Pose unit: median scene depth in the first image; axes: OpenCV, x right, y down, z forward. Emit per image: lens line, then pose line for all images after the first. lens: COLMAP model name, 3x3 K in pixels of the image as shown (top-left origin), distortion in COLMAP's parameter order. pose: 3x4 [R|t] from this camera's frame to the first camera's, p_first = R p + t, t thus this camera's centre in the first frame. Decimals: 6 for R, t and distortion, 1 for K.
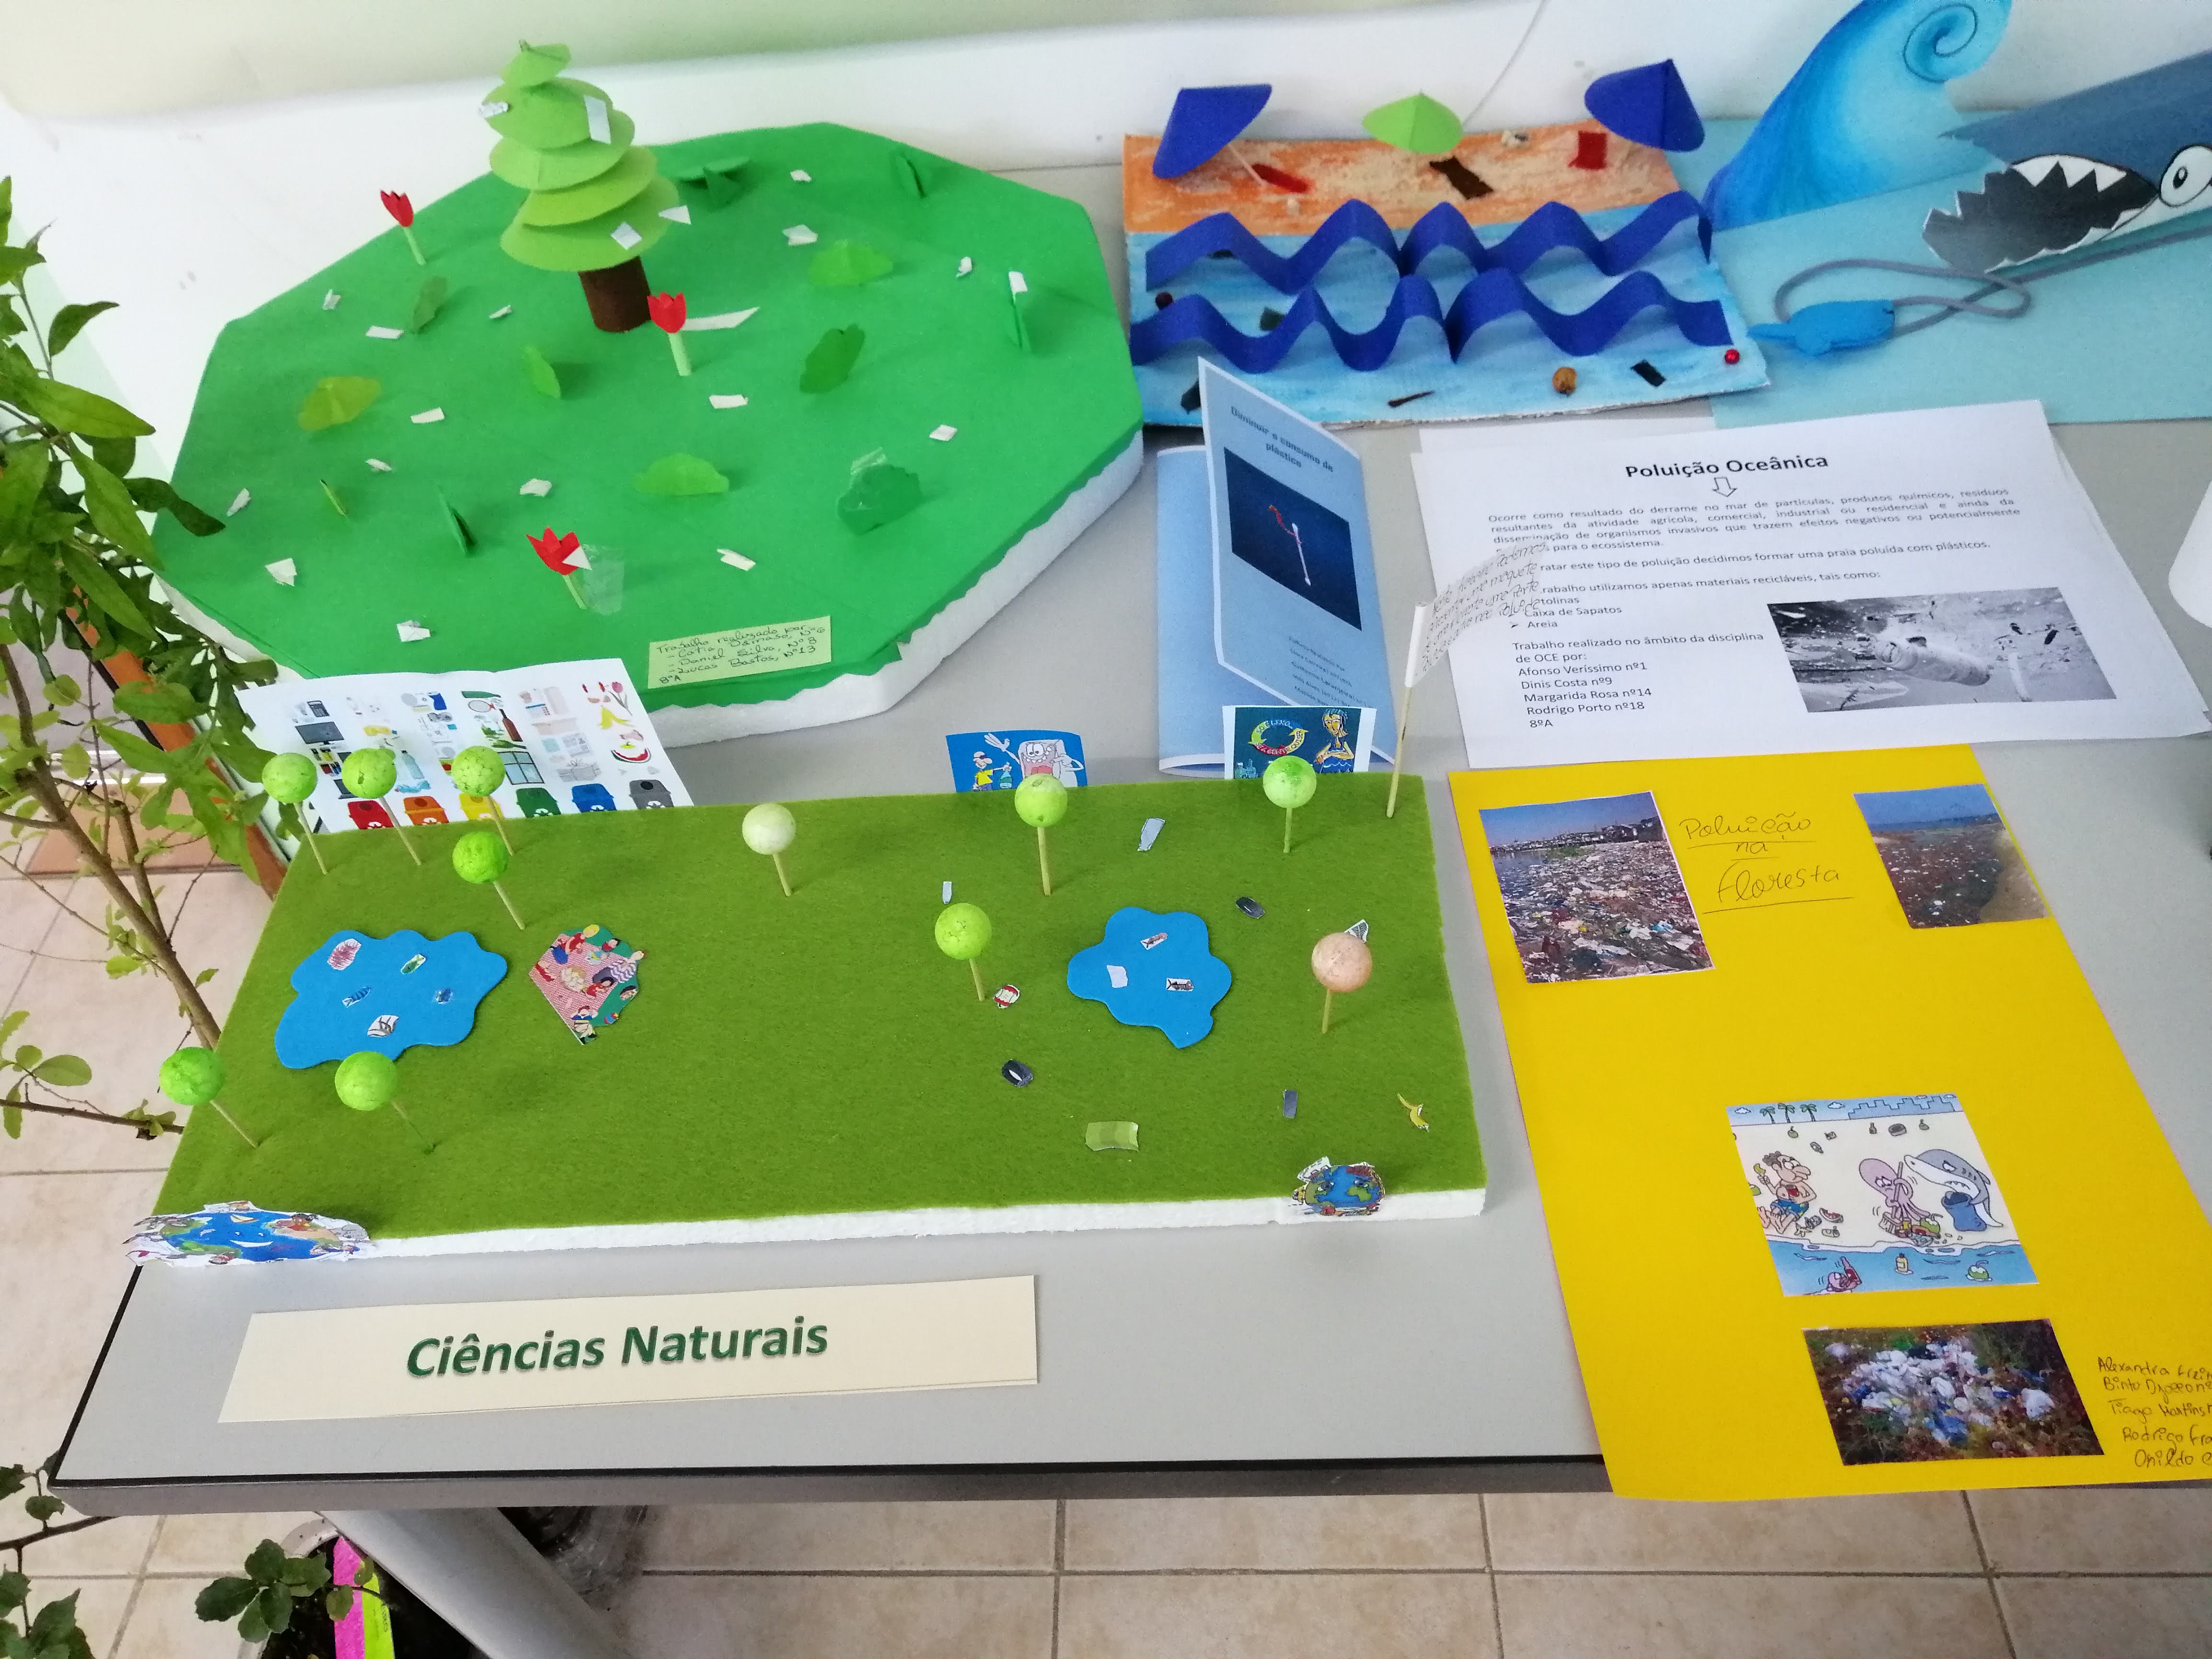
lens RADIAL K [[1734.9, 0, 1106.3], [0, 1734.9, 827.1], [0, 0, 1]] dist [0.009034, 0.008799]
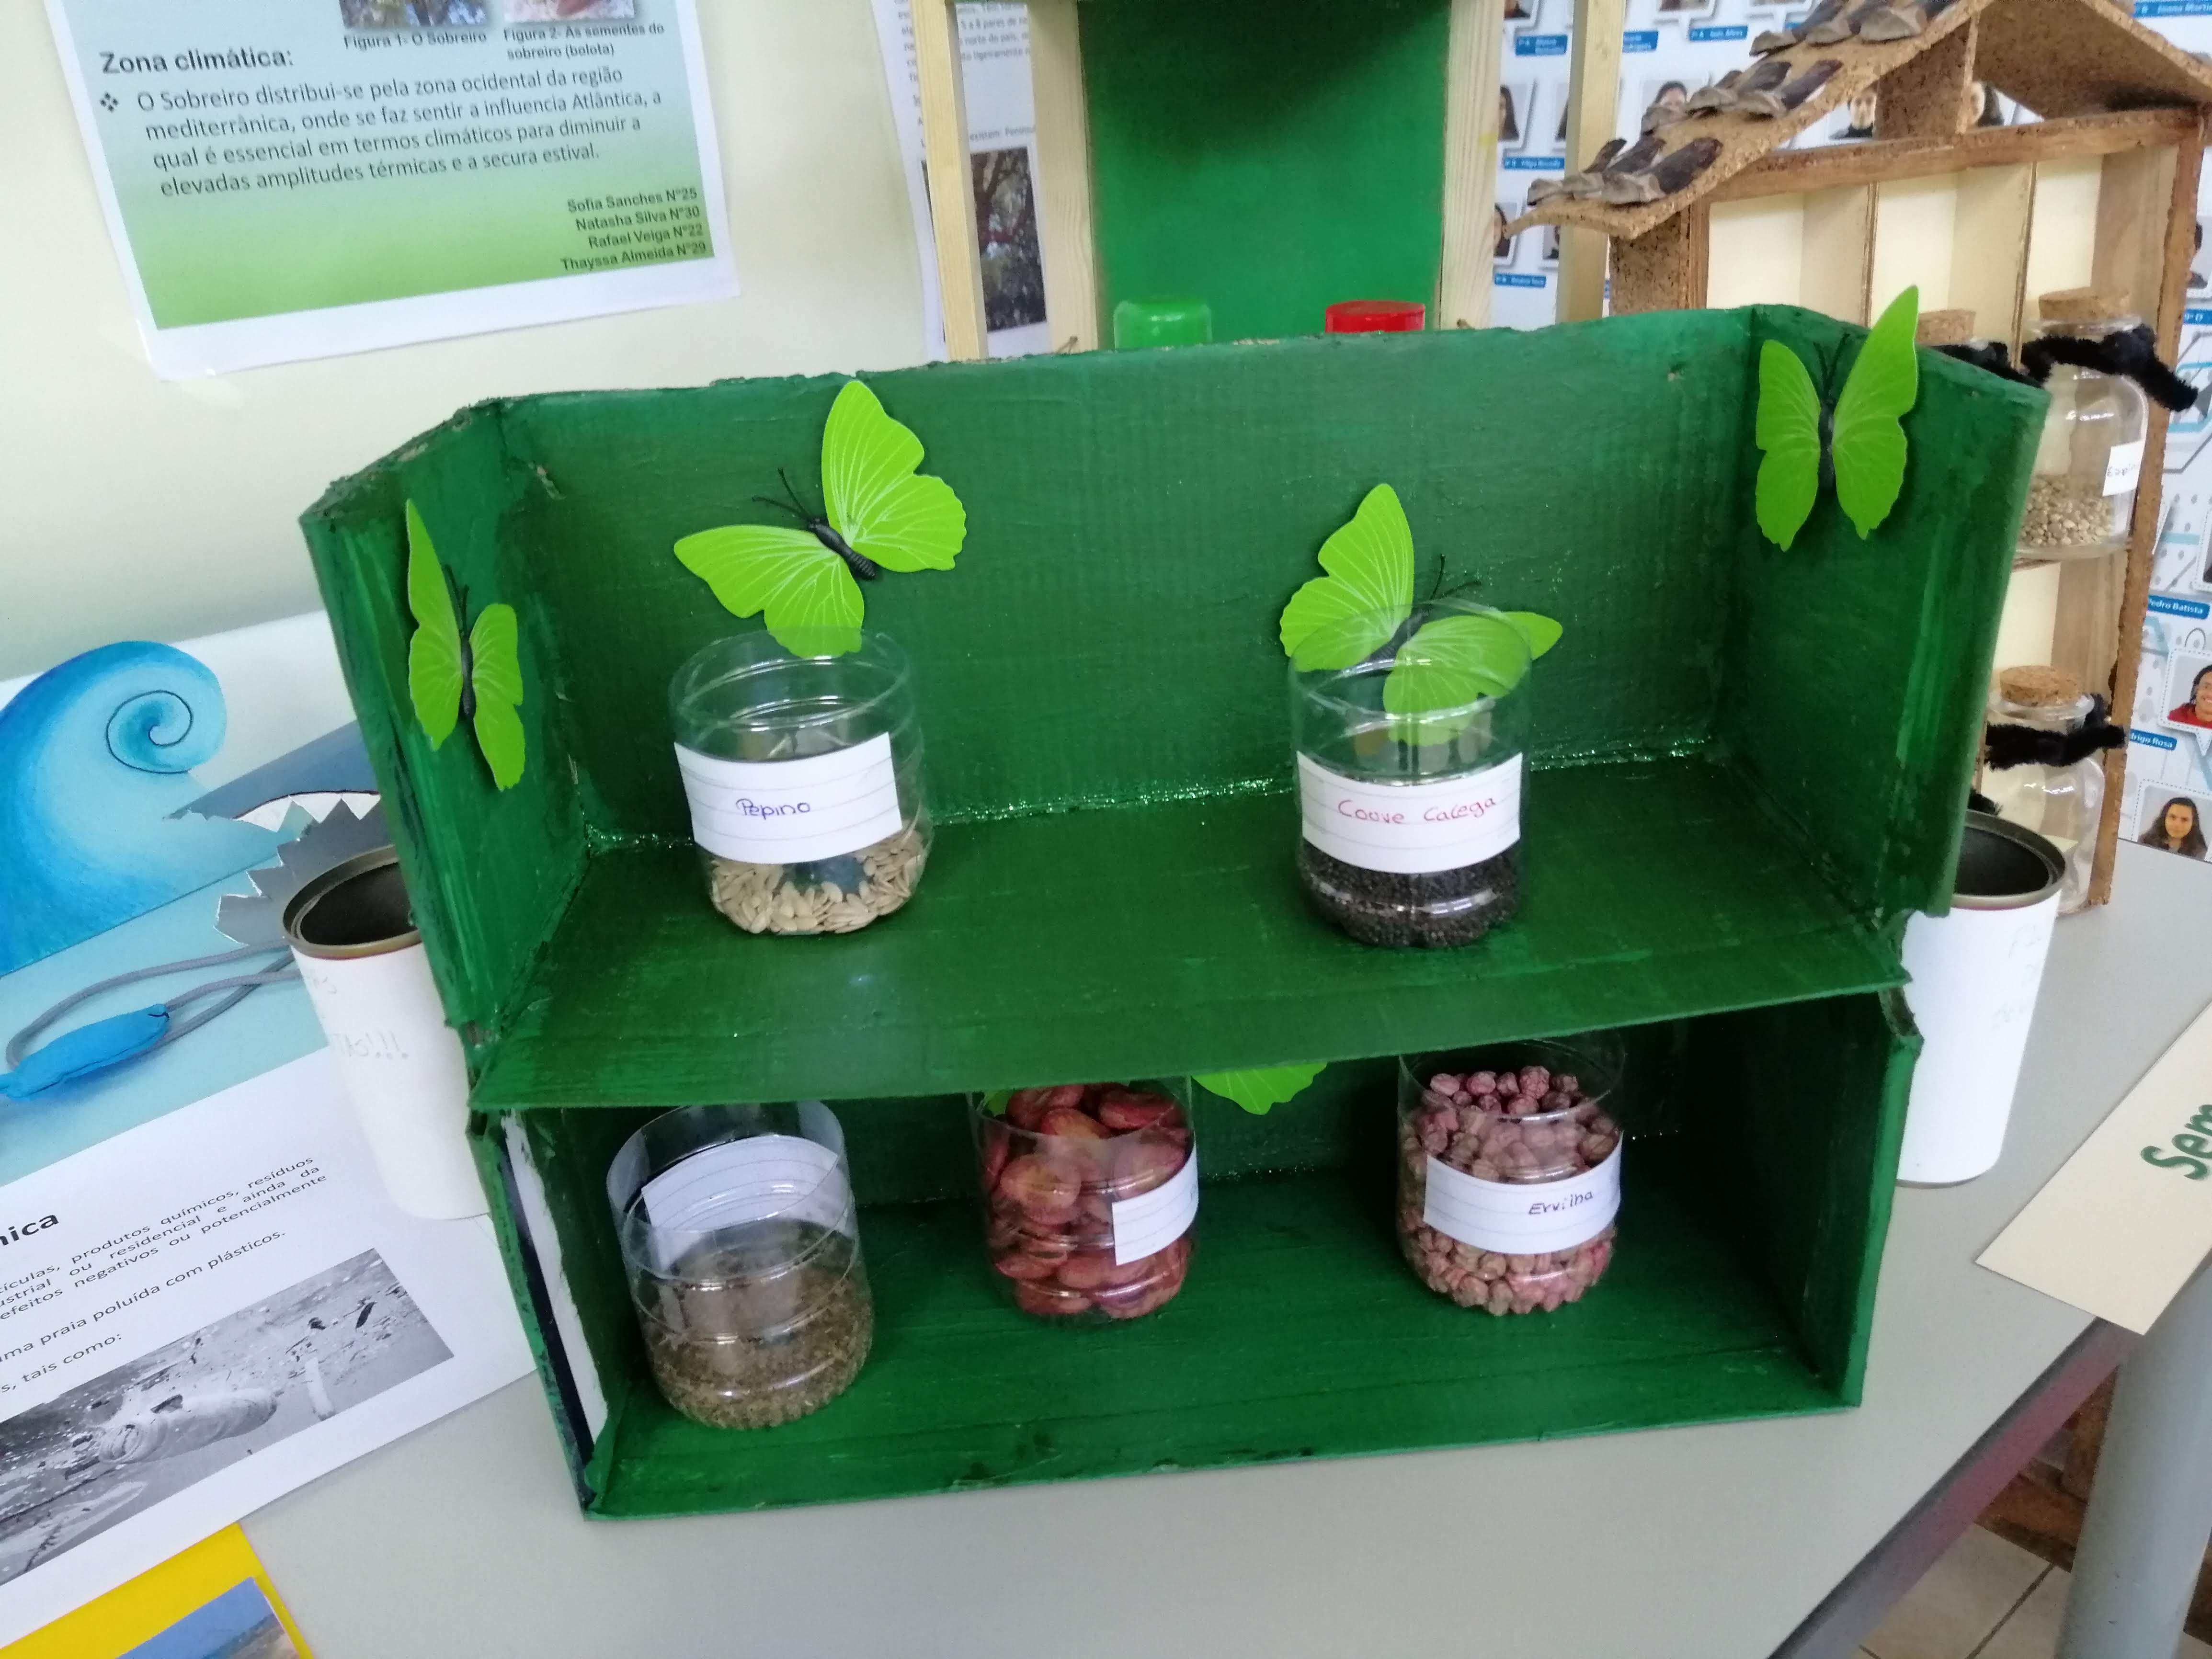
lens RADIAL K [[1734.9, 0, 1109.1], [0, 1734.9, 830.2], [0, 0, 1]] dist [0.009034, 0.008799]
pose [[0.759409, -0.264088, 0.594605, 0.397422], [0.498880, 0.823007, -0.271623, 0.073897], [-0.417632, 0.502909, 0.756747, 0.224711]]
